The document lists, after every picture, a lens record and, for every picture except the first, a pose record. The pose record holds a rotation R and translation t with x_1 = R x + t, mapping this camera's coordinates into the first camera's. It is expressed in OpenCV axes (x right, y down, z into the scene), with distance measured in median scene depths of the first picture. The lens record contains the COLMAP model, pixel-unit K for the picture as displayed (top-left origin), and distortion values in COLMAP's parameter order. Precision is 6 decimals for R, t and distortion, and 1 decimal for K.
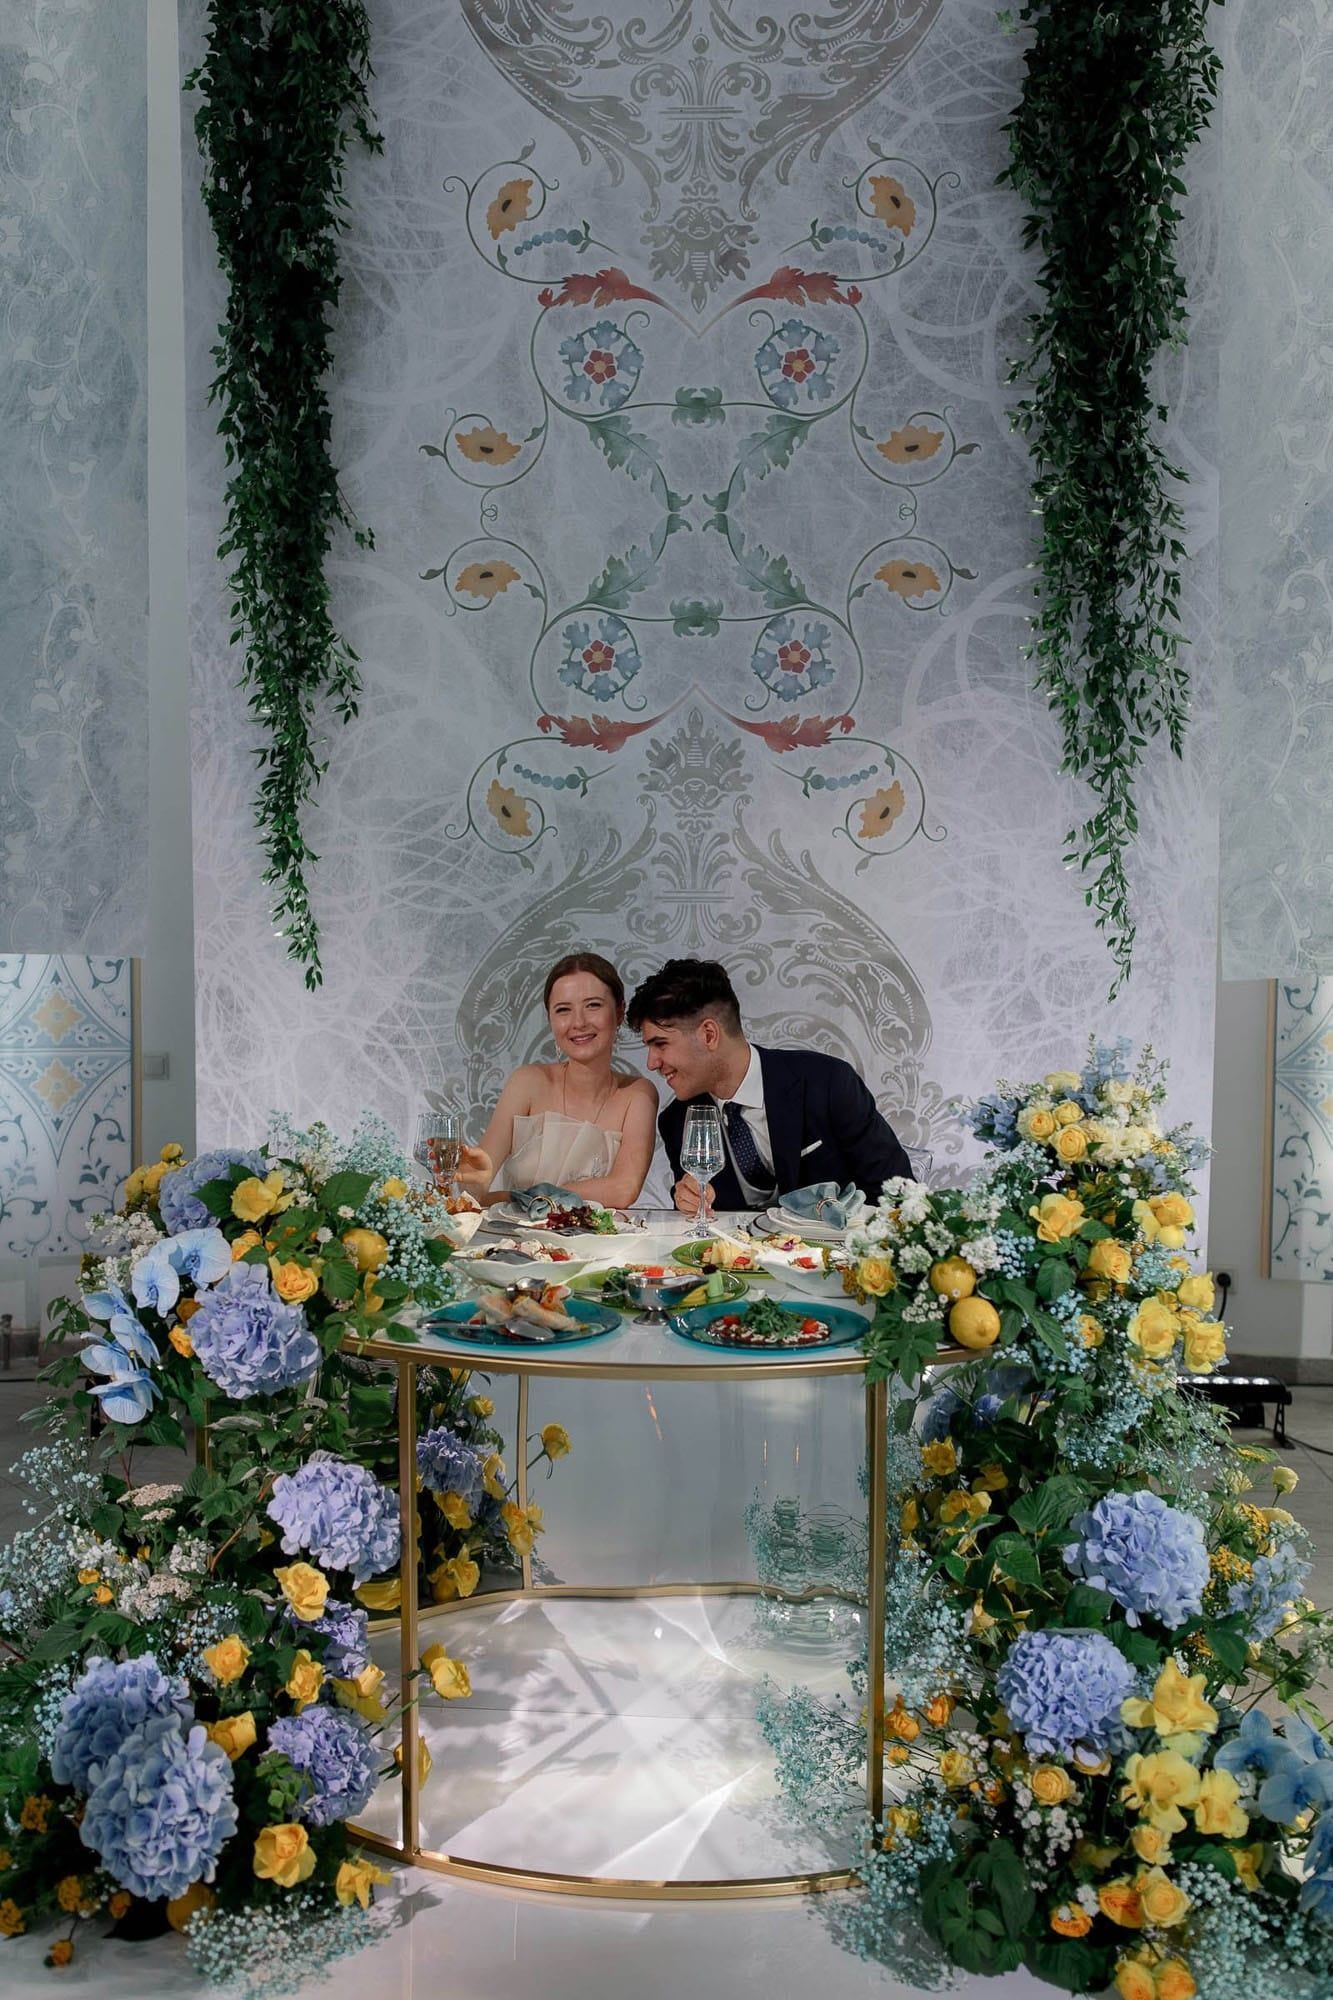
lens RADIAL K [[2553.0, 0, 660.4], [0, 2553.0, 1020.9], [0, 0, 1]] dist [0.071919, 0.000000]
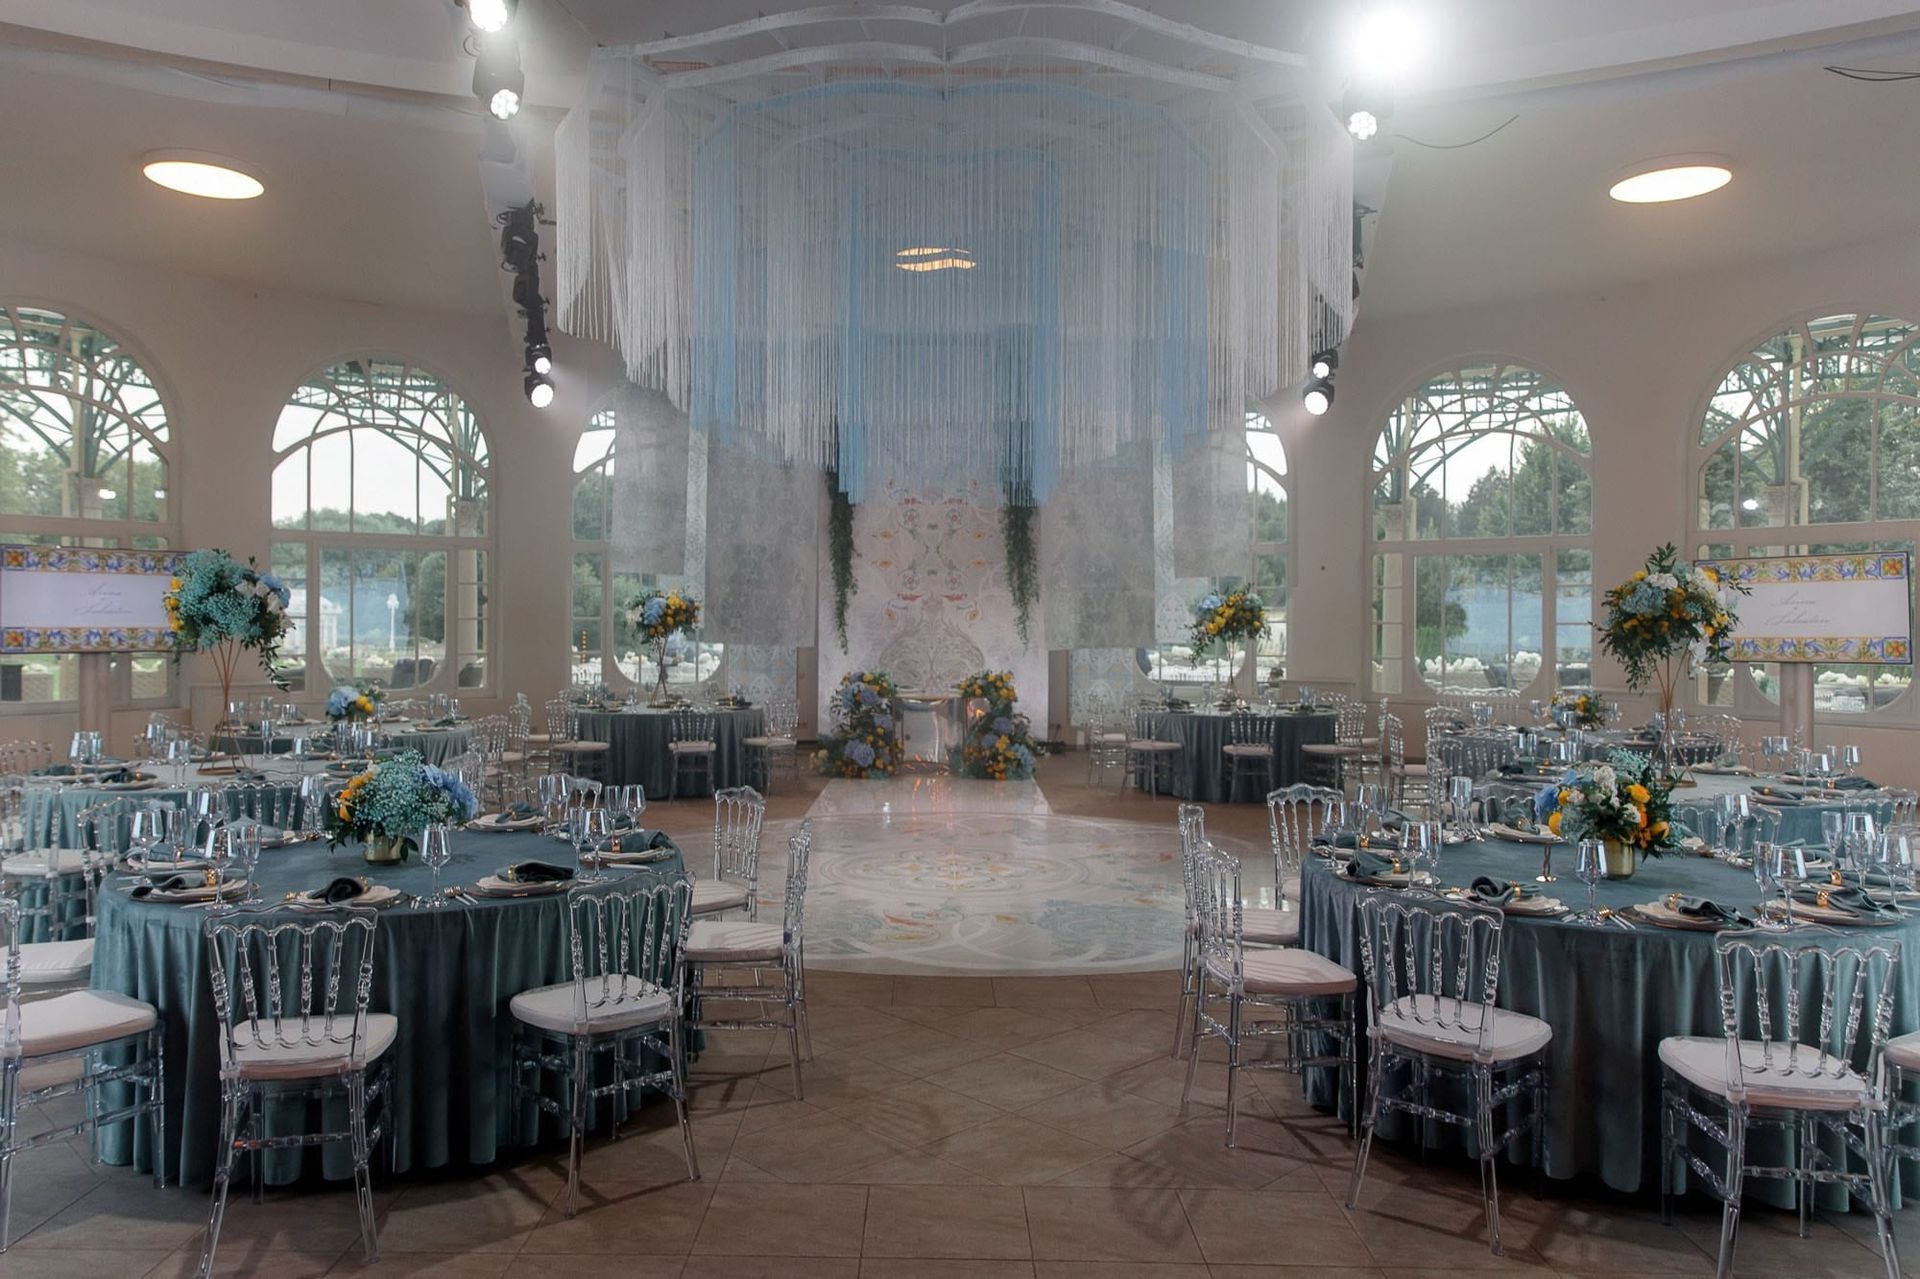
lens RADIAL K [[1537.5, 0, 962.8], [0, 1537.5, 639.4], [0, 0, 1]] dist [0.033589, 0.001214]
pose [[0.998895, -0.002072, 0.046943, -0.060064], [0.004819, 0.998277, -0.058477, 0.120243], [-0.046741, 0.058639, 0.997184, -1.707674]]
